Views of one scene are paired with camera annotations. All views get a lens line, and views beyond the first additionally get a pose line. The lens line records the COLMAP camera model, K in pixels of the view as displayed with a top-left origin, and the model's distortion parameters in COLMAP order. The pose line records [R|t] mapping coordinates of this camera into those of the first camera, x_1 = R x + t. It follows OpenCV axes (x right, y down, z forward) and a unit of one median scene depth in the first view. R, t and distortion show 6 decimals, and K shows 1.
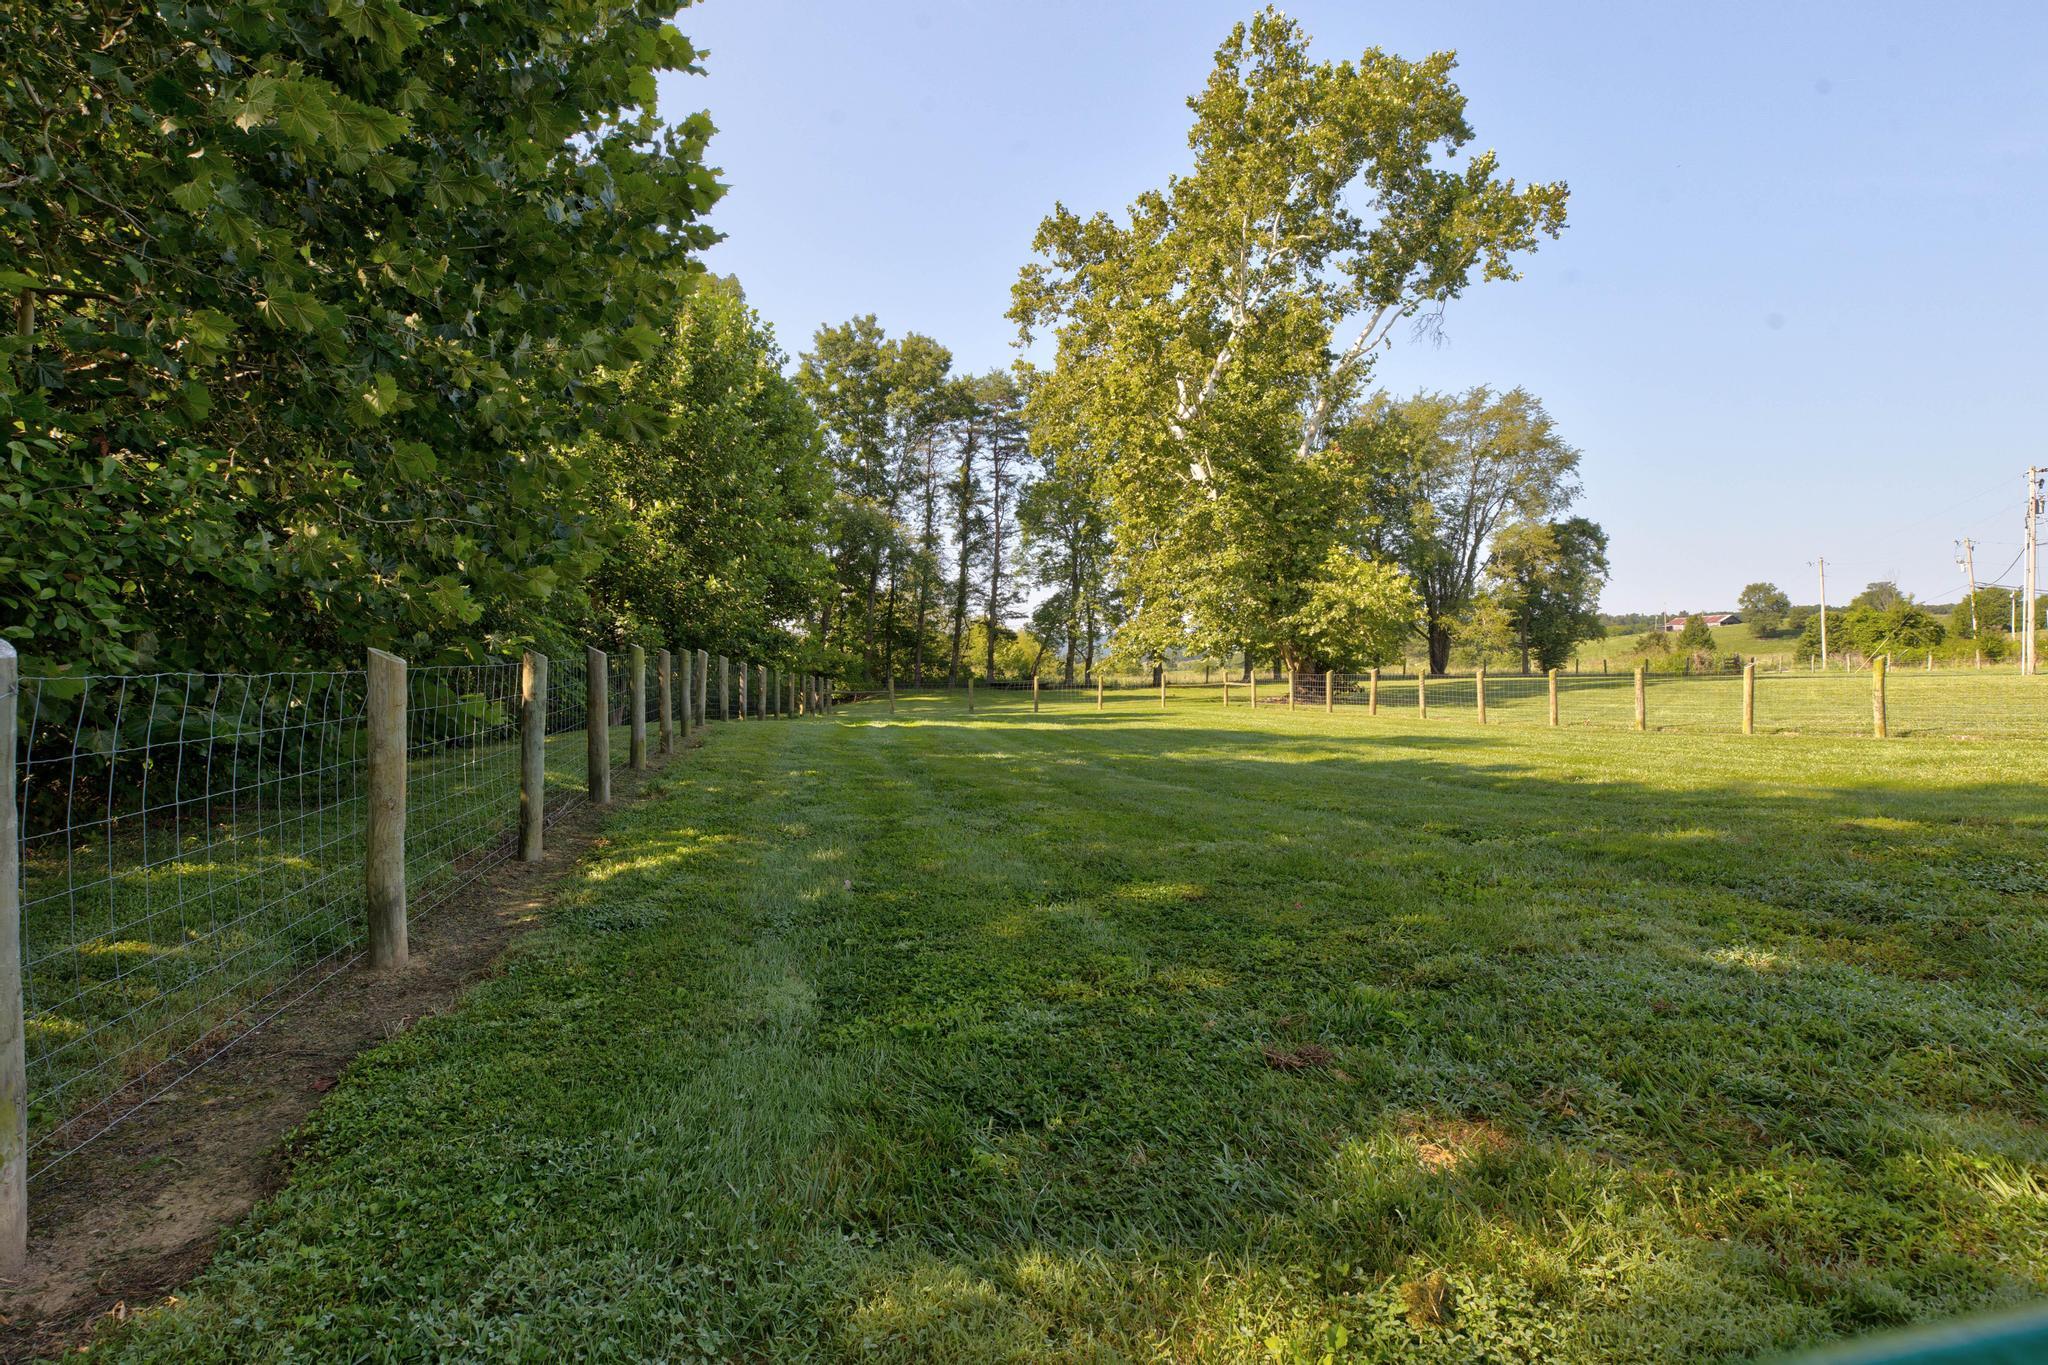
lens RADIAL K [[1087.8, 0, 1017.2], [0, 1087.8, 675.8], [0, 0, 1]] dist [0.001086, 0.000913]
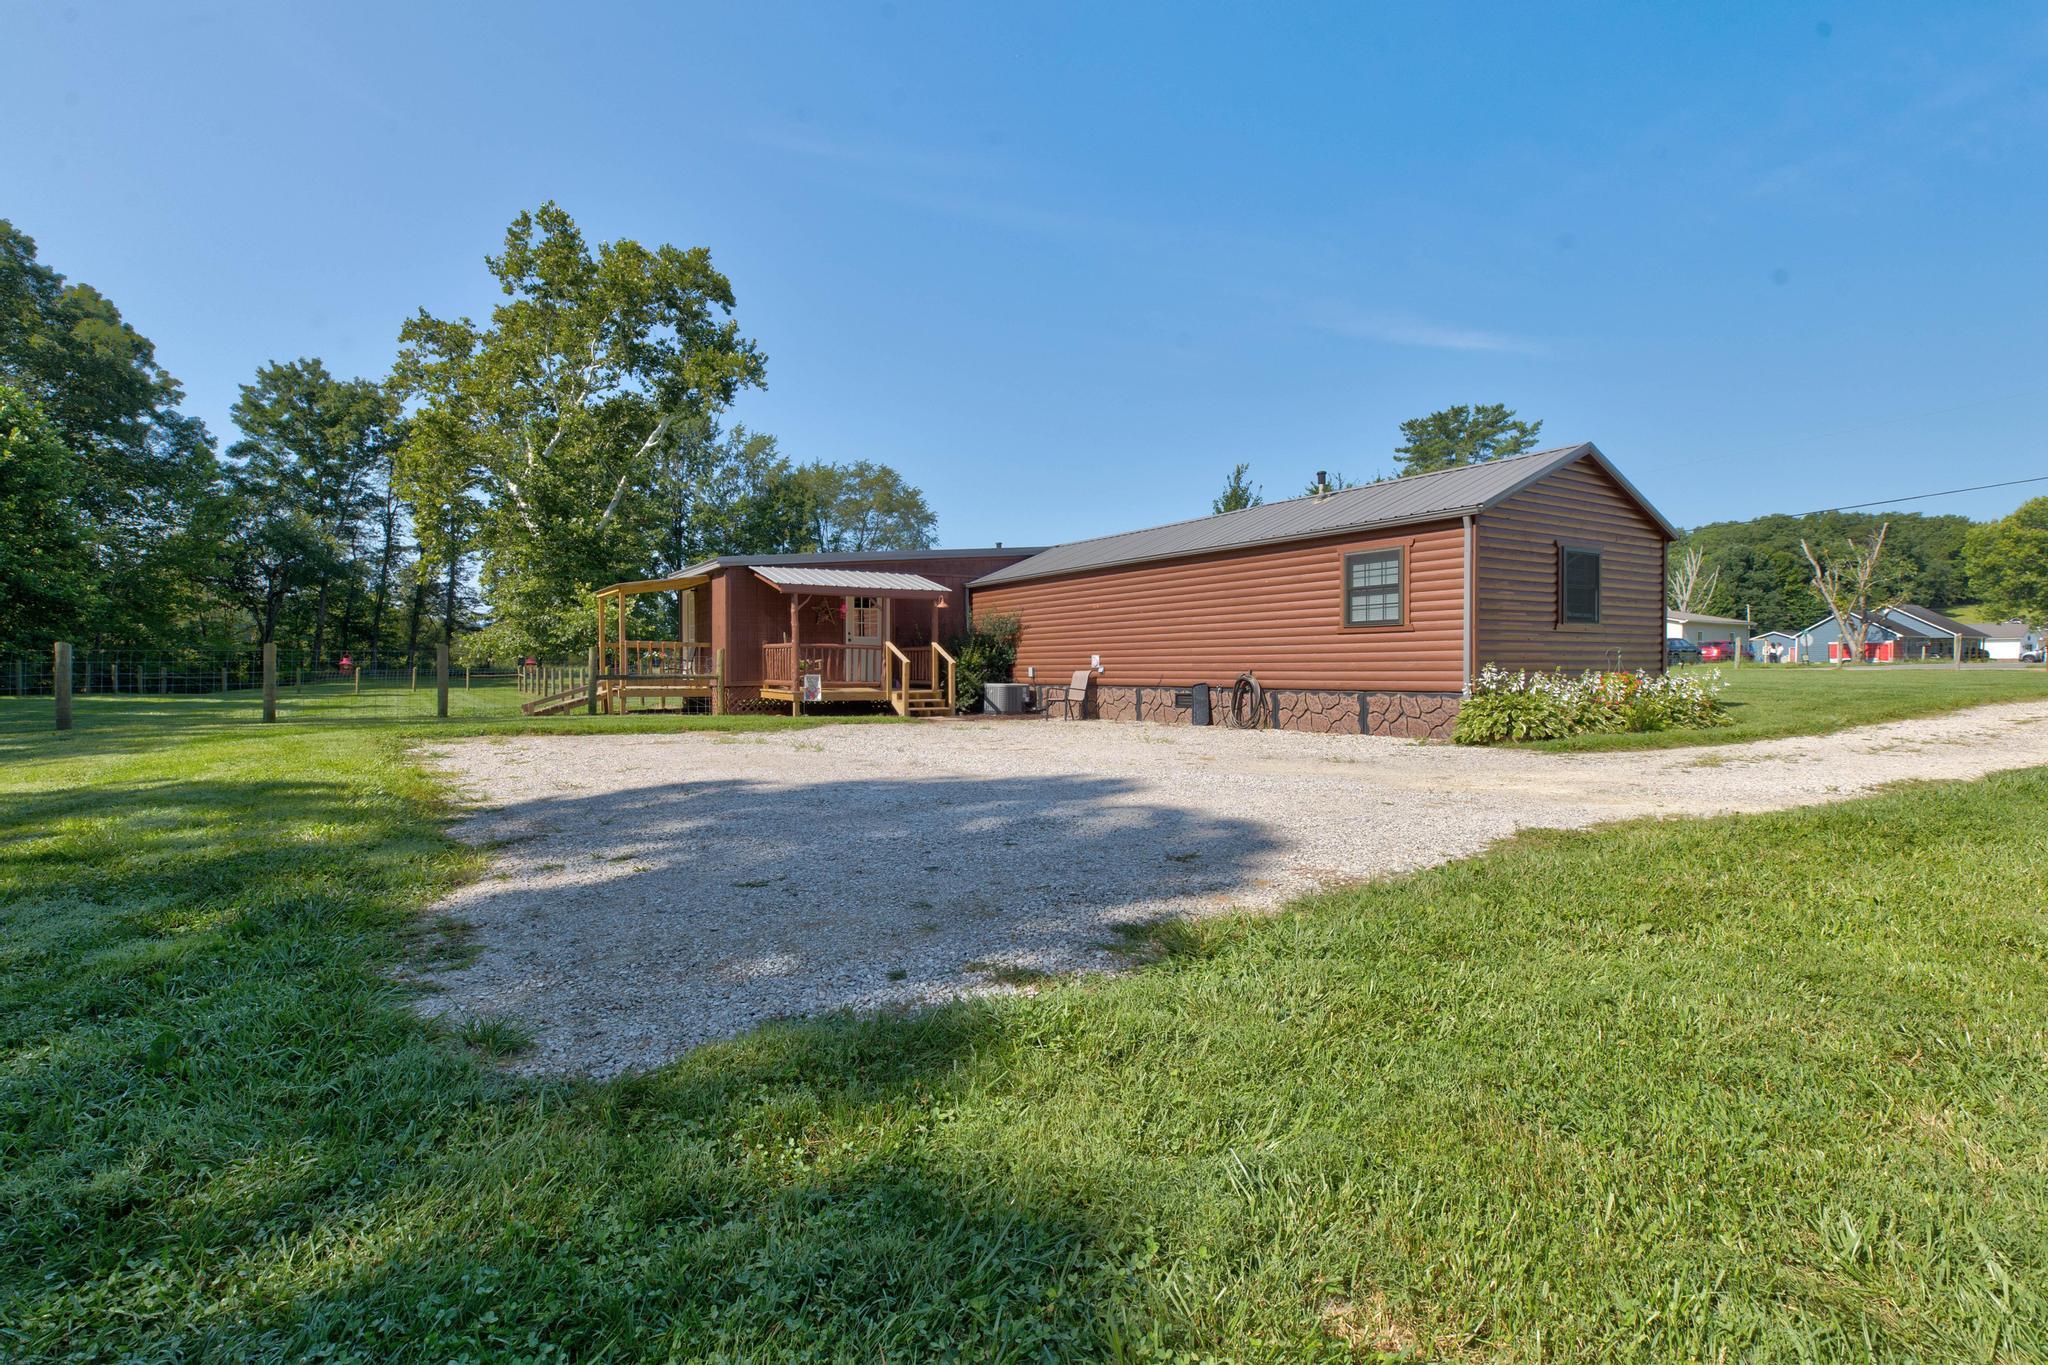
lens RADIAL K [[971.2, 0, 1018.6], [0, 971.2, 673.7], [0, 0, 1]] dist [0.007190, -0.000502]
pose [[0.944990, 0.013718, 0.326810, 0.244252], [-0.015775, 0.999869, 0.003646, -0.005963], [-0.326717, -0.008601, 0.945083, -0.251958]]
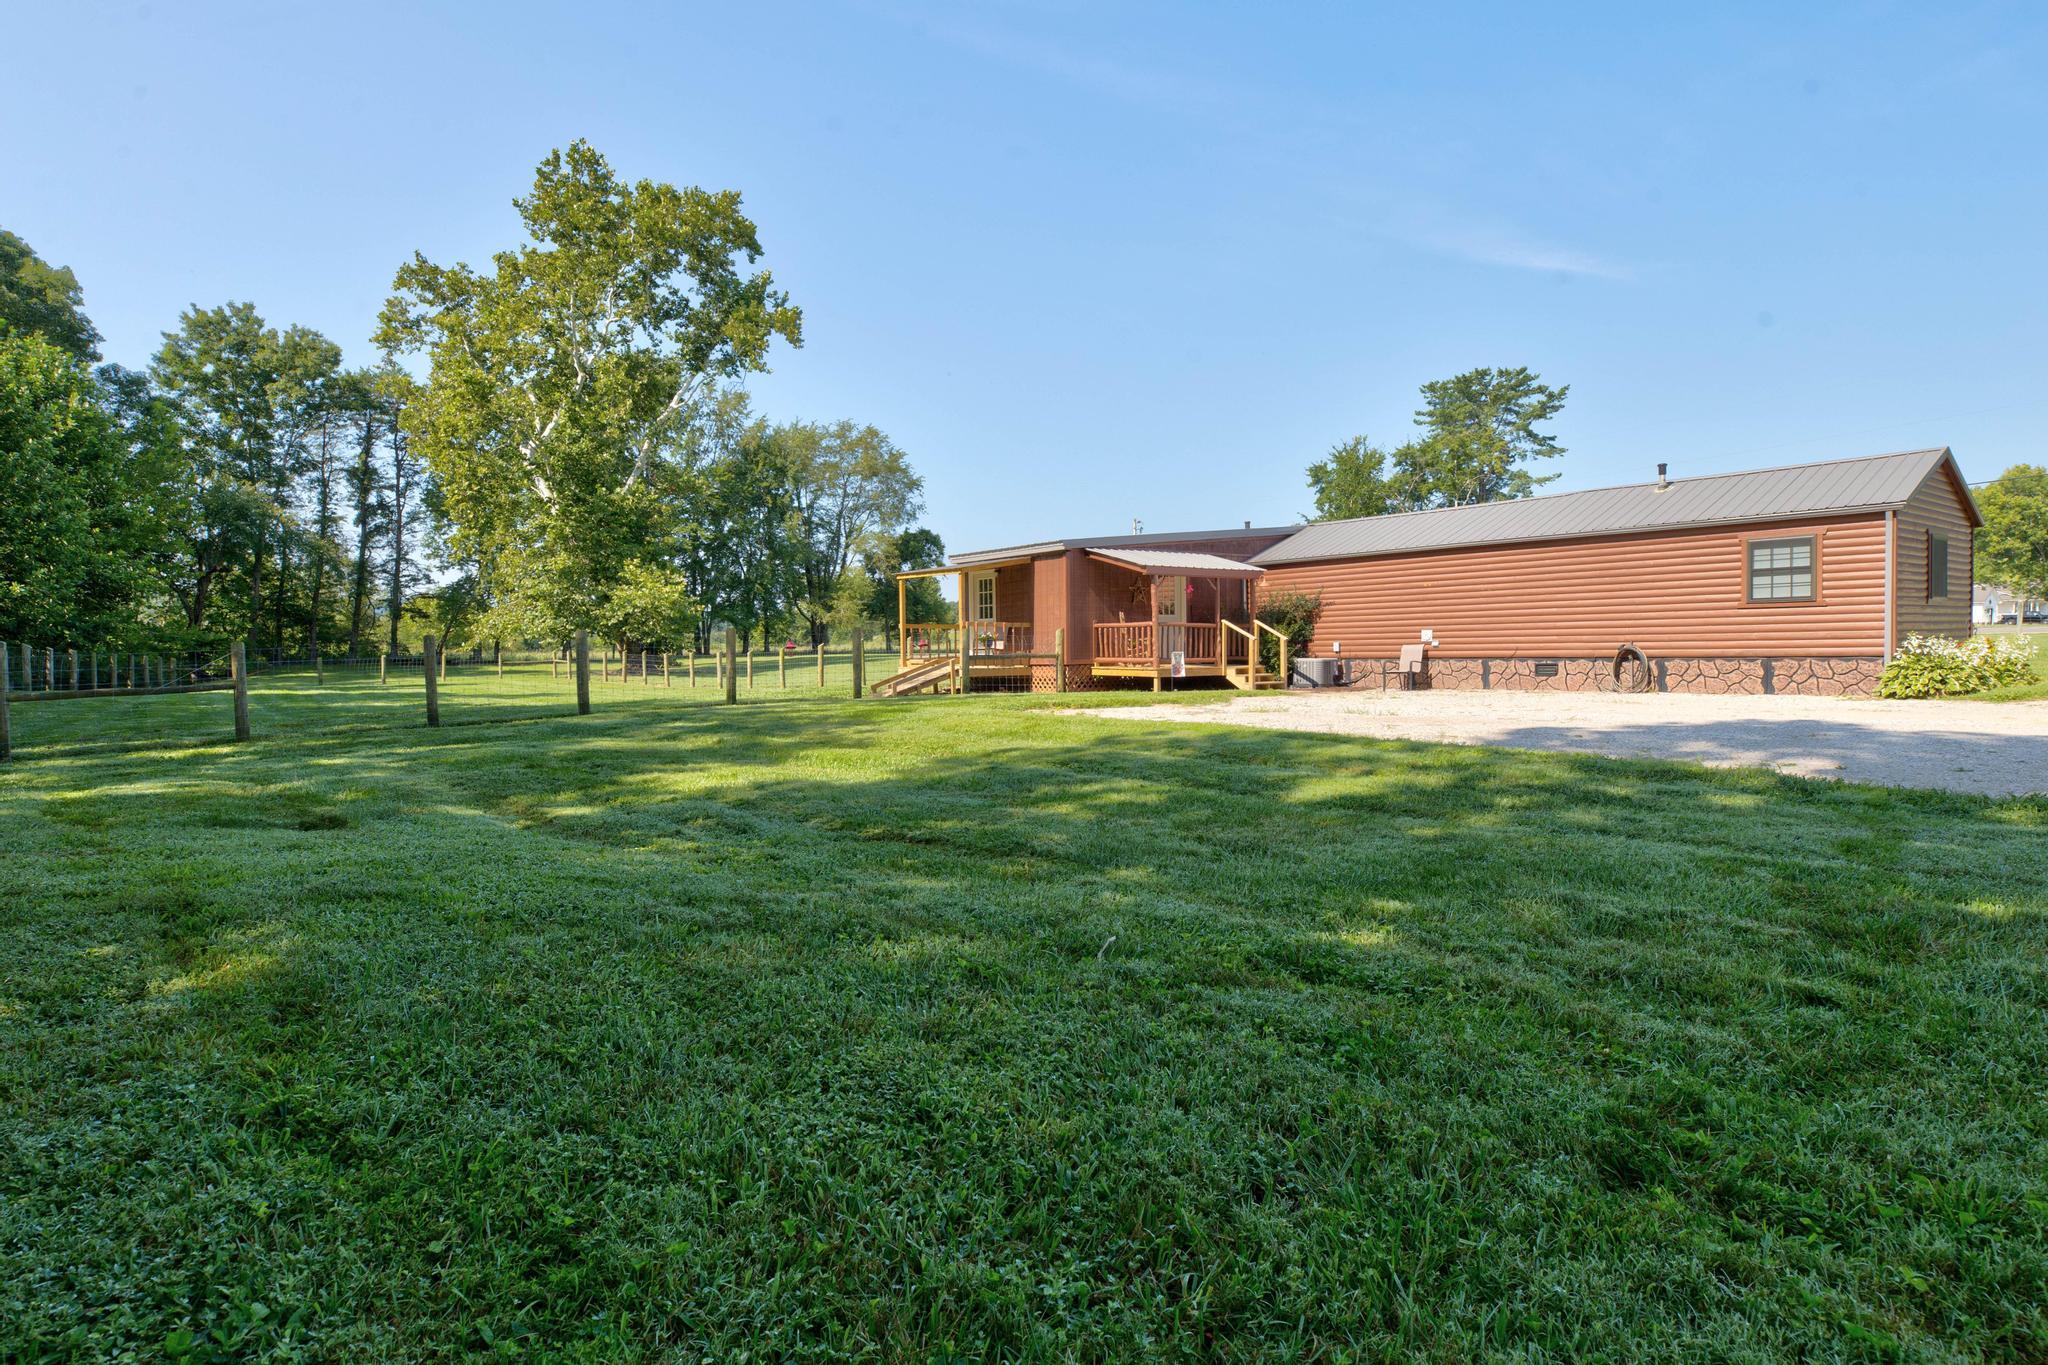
lens RADIAL K [[1087.8, 0, 1017.2], [0, 1087.8, 675.8], [0, 0, 1]] dist [0.001086, 0.000913]
pose [[0.909516, -0.008610, 0.415580, 0.096382], [-0.001608, 0.999705, 0.024230, -0.004331], [-0.415666, -0.022705, 0.909234, -0.249853]]
